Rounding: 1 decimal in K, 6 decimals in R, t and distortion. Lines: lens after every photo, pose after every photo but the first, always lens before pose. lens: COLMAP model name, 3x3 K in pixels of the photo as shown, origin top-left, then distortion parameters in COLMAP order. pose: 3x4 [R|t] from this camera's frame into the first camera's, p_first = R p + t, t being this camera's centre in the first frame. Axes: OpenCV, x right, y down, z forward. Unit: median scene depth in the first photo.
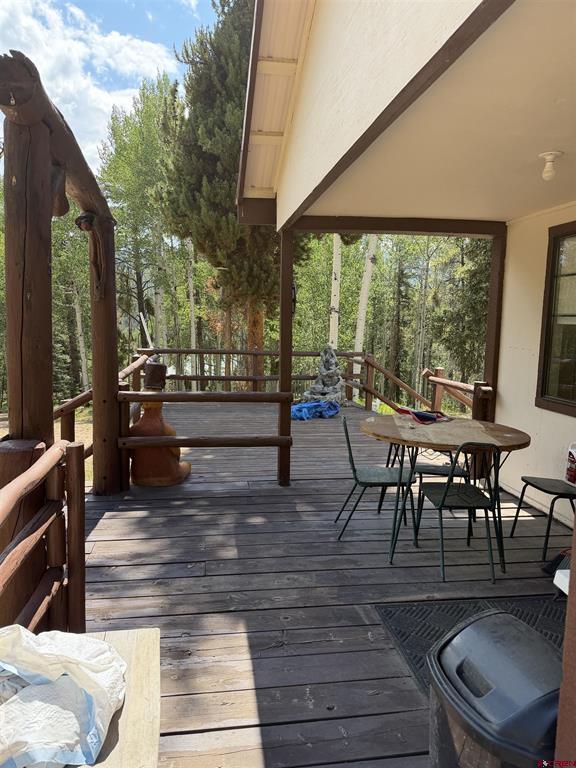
lens RADIAL K [[544.6, 0, 291.6], [0, 544.6, 384.5], [0, 0, 1]] dist [0.064688, -0.079225]
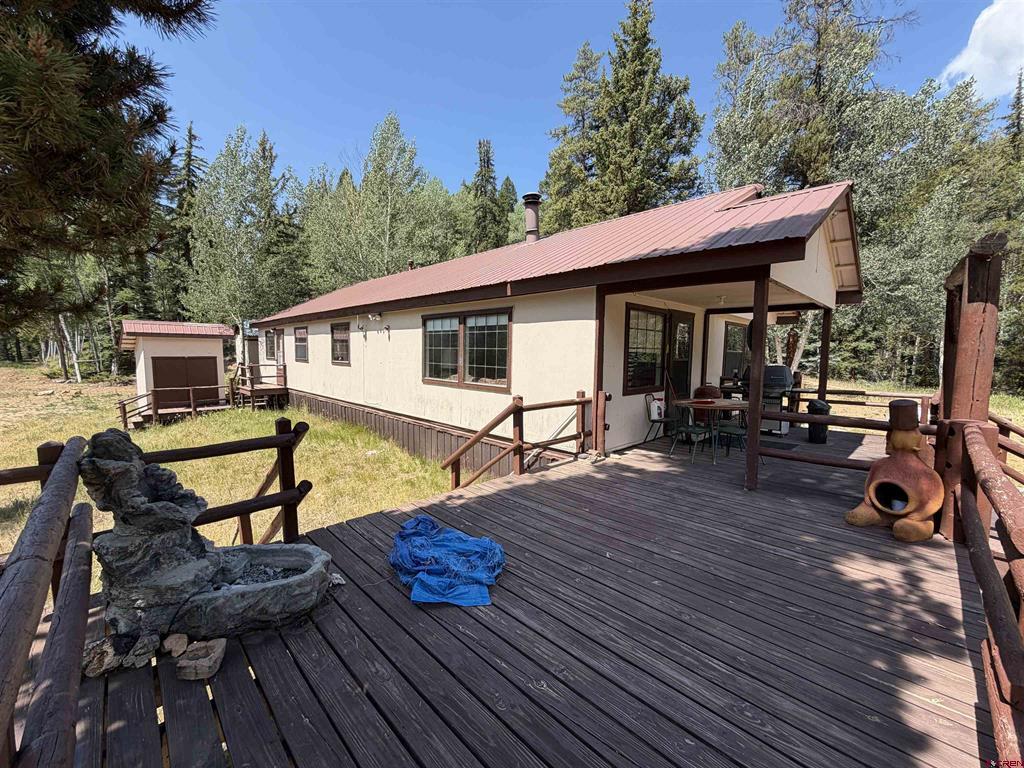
lens RADIAL K [[412.6, 0, 505.9], [0, 412.6, 385.0], [0, 0, 1]] dist [0.001588, -0.000036]
pose [[-0.572448, -0.086540, 0.815362, -0.464394], [0.079077, 0.983952, 0.159952, -0.251200], [-0.816119, 0.156040, -0.556418, 2.081896]]
